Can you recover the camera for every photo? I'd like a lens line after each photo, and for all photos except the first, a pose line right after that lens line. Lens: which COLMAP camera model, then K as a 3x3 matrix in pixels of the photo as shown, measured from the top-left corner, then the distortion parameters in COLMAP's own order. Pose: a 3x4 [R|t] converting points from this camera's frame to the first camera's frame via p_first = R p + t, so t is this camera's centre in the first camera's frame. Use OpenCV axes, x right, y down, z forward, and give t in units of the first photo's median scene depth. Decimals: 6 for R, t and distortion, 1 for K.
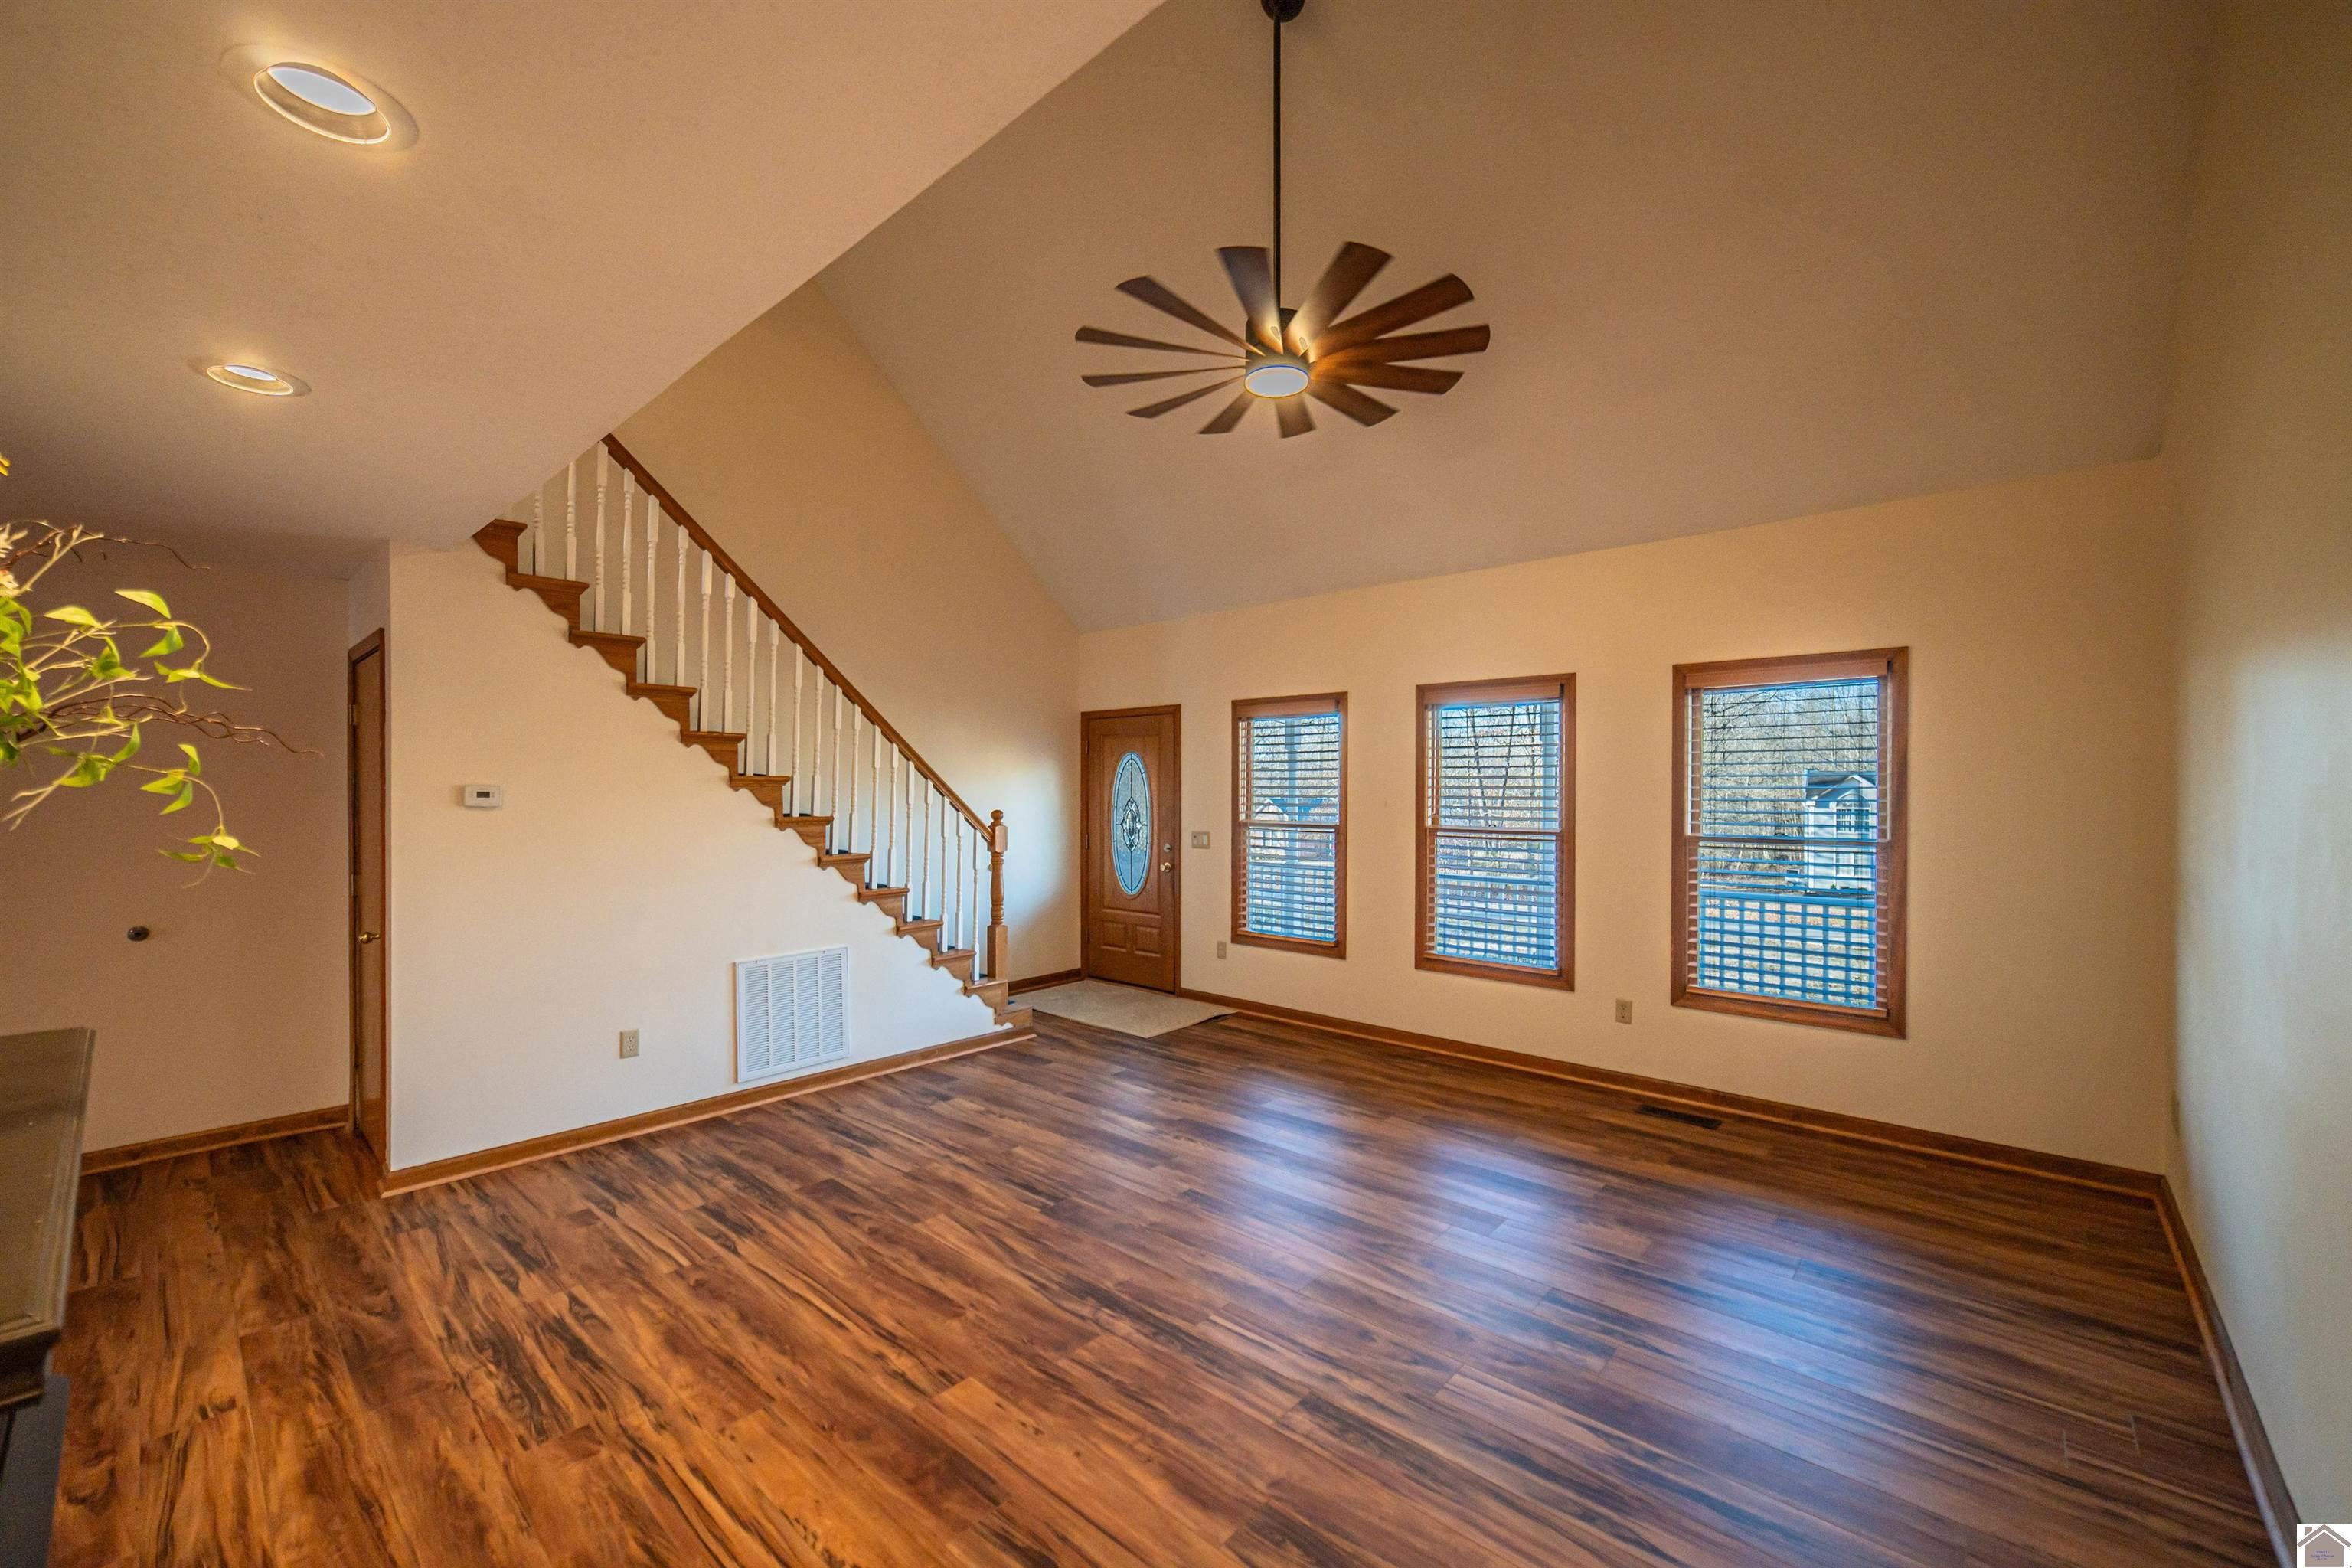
lens RADIAL K [[916.3, 0, 1188.5], [0, 916.3, 793.4], [0, 0, 1]] dist [-0.005750, 0.000246]
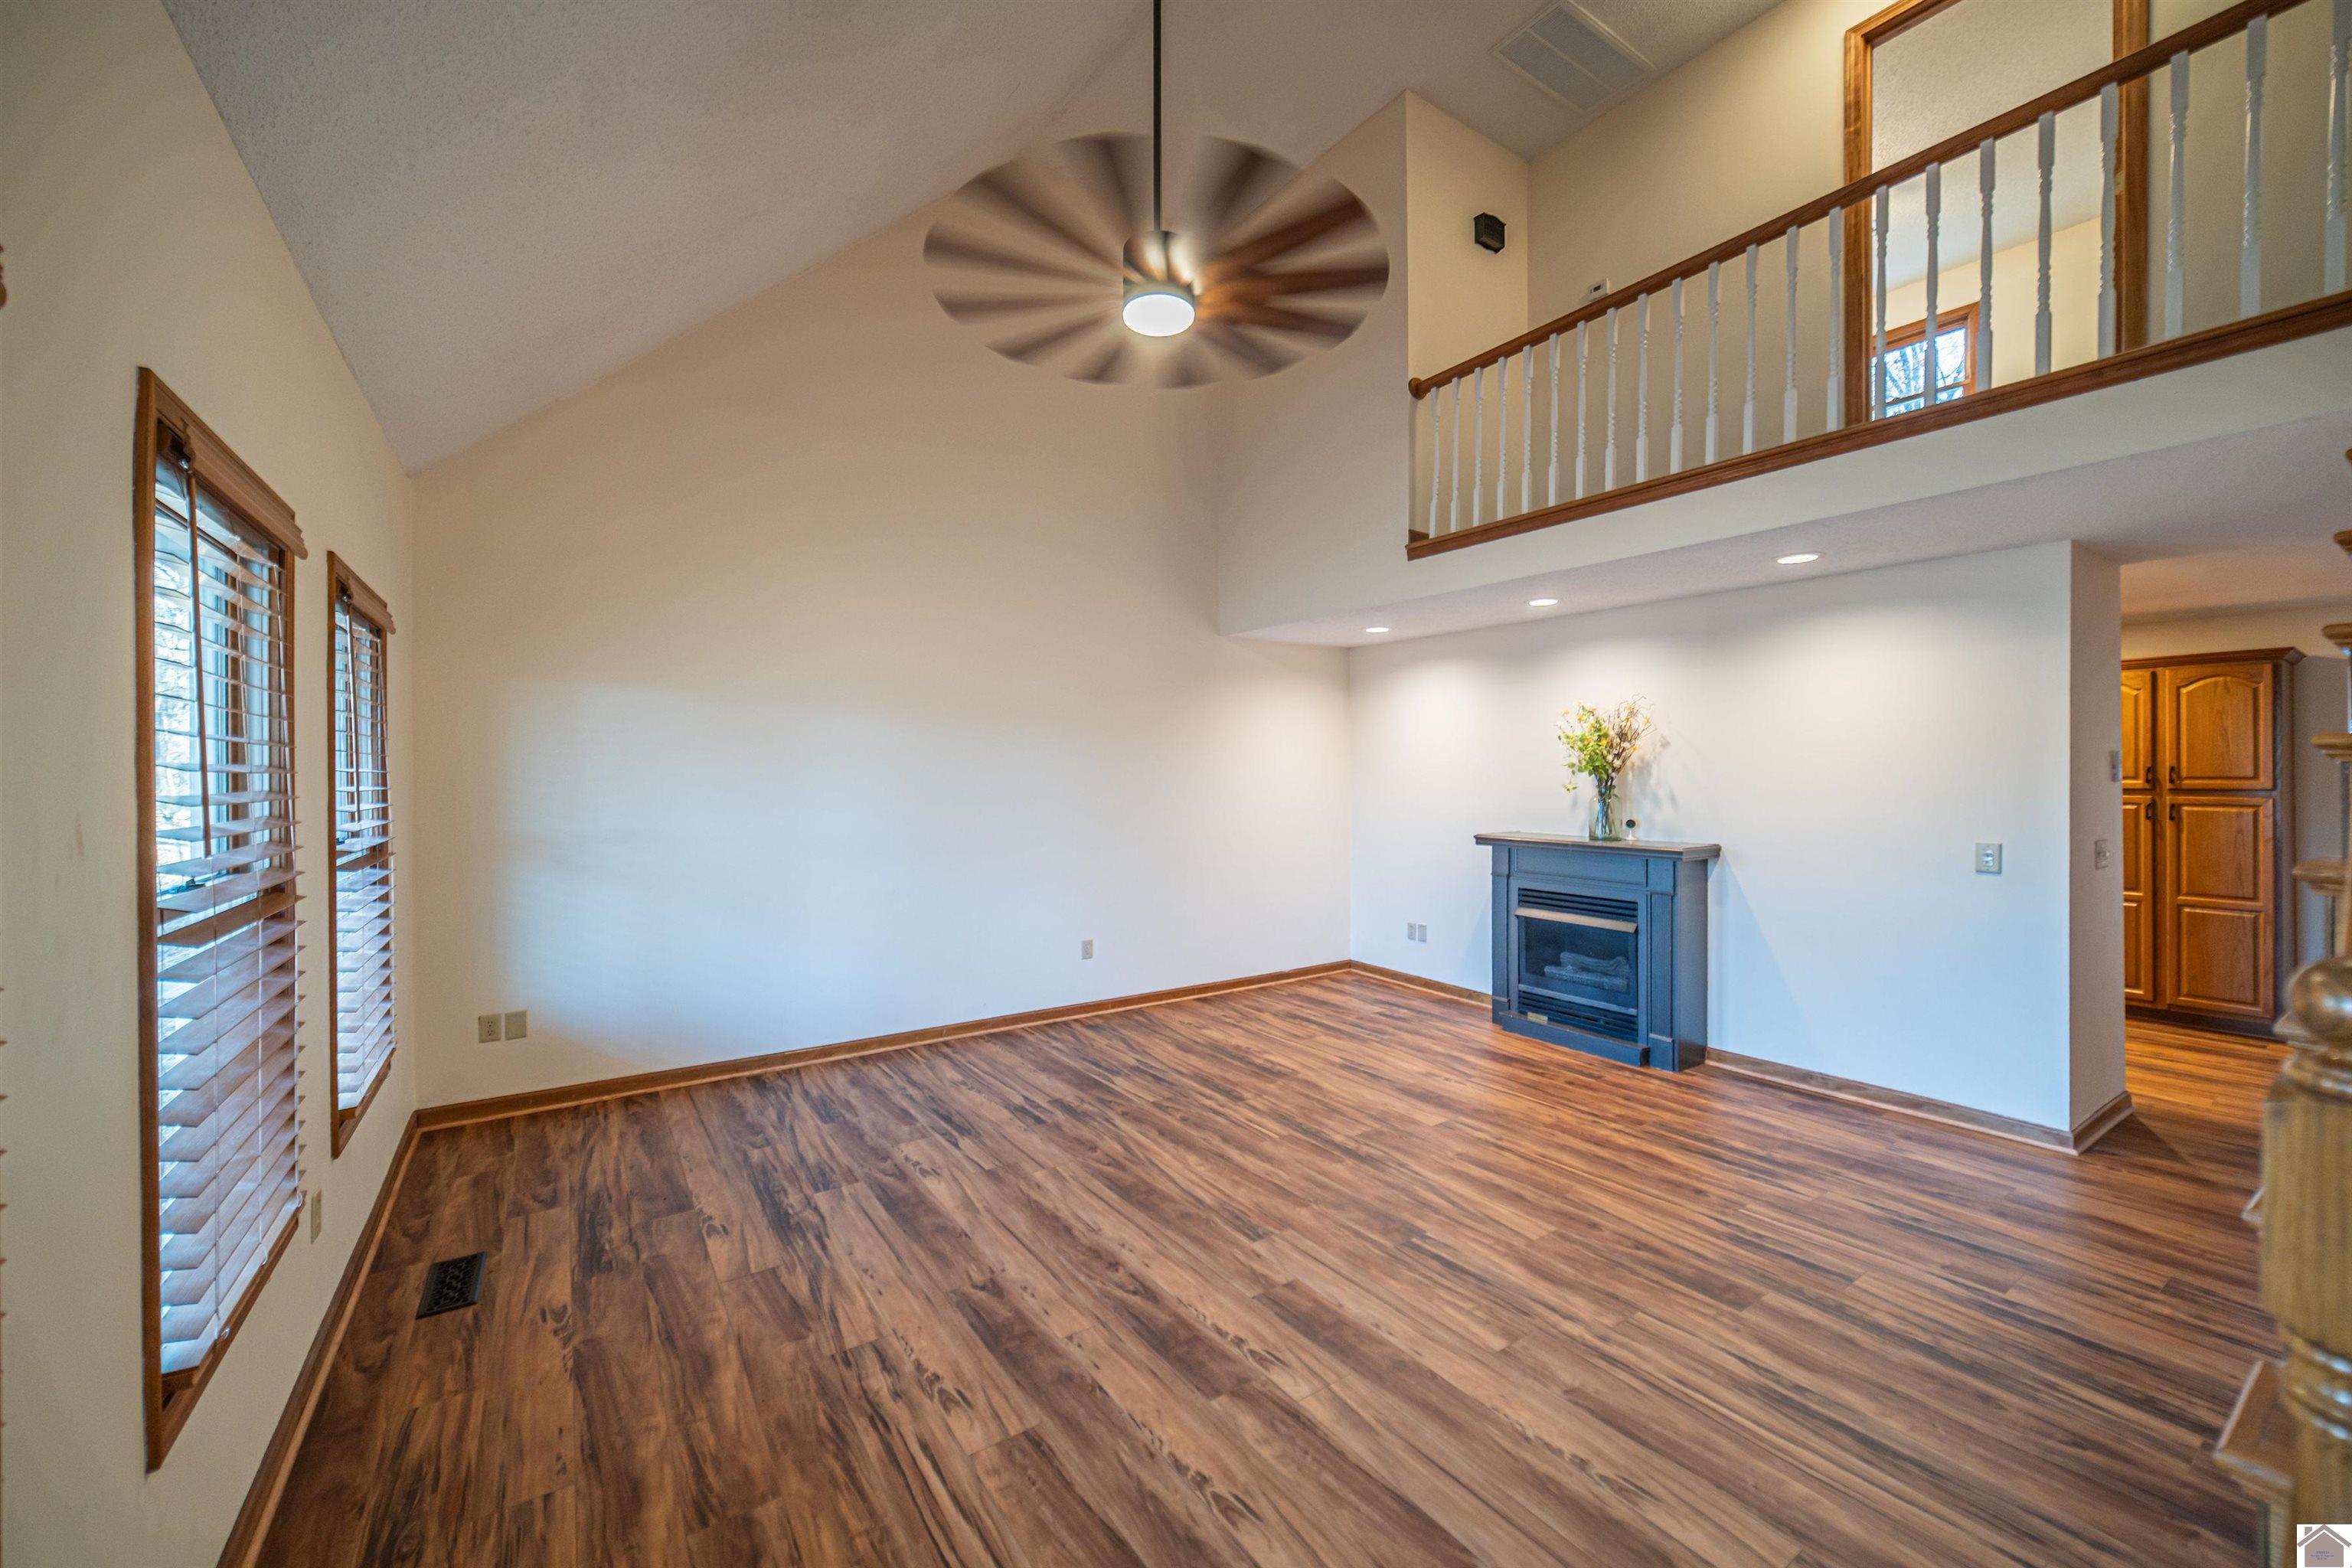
lens RADIAL K [[916.3, 0, 1179.7], [0, 916.3, 777.7], [0, 0, 1]] dist [-0.005750, 0.000246]
pose [[-0.965703, -0.001468, 0.259644, -0.153644], [0.001440, 0.999938, 0.011008, -0.010510], [-0.259644, 0.011004, -0.965642, 1.851998]]
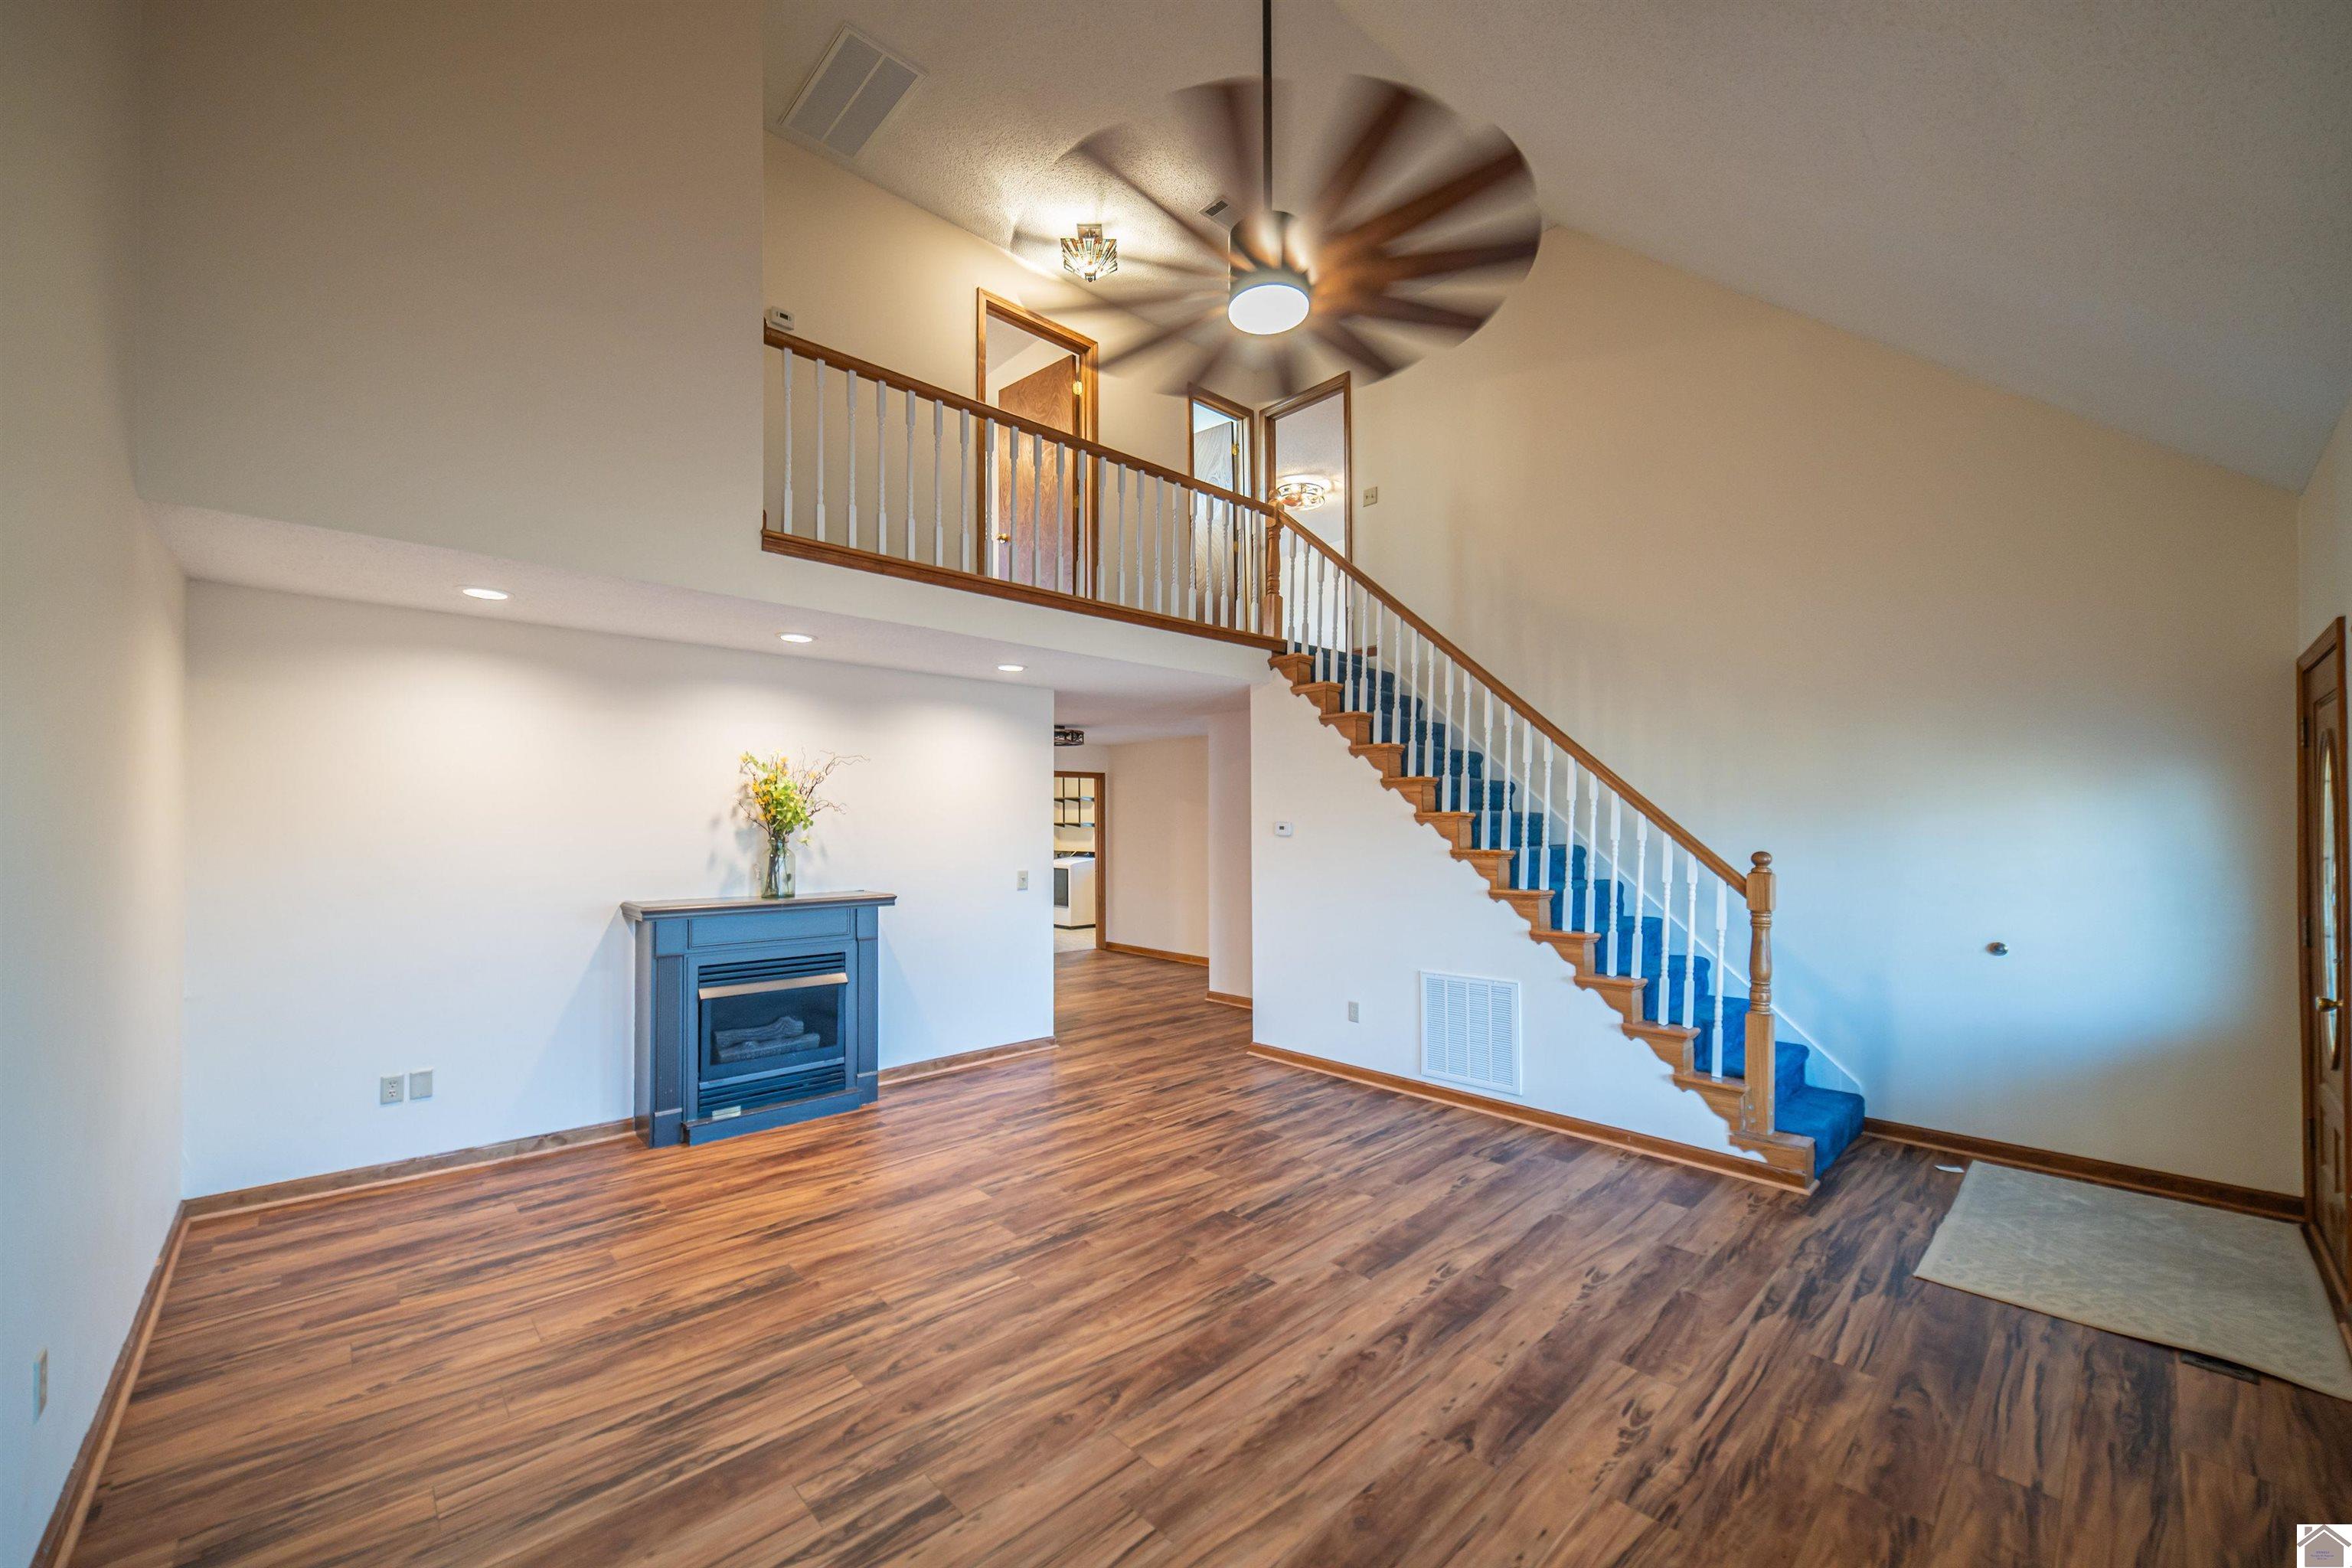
lens RADIAL K [[916.3, 0, 1167.6], [0, 916.3, 816.3], [0, 0, 1]] dist [-0.005750, 0.000246]
pose [[-0.103698, -0.011208, -0.994546, 0.889030], [-0.001082, 0.999937, -0.011156, -0.001189], [0.994608, -0.000081, -0.103704, 0.995363]]
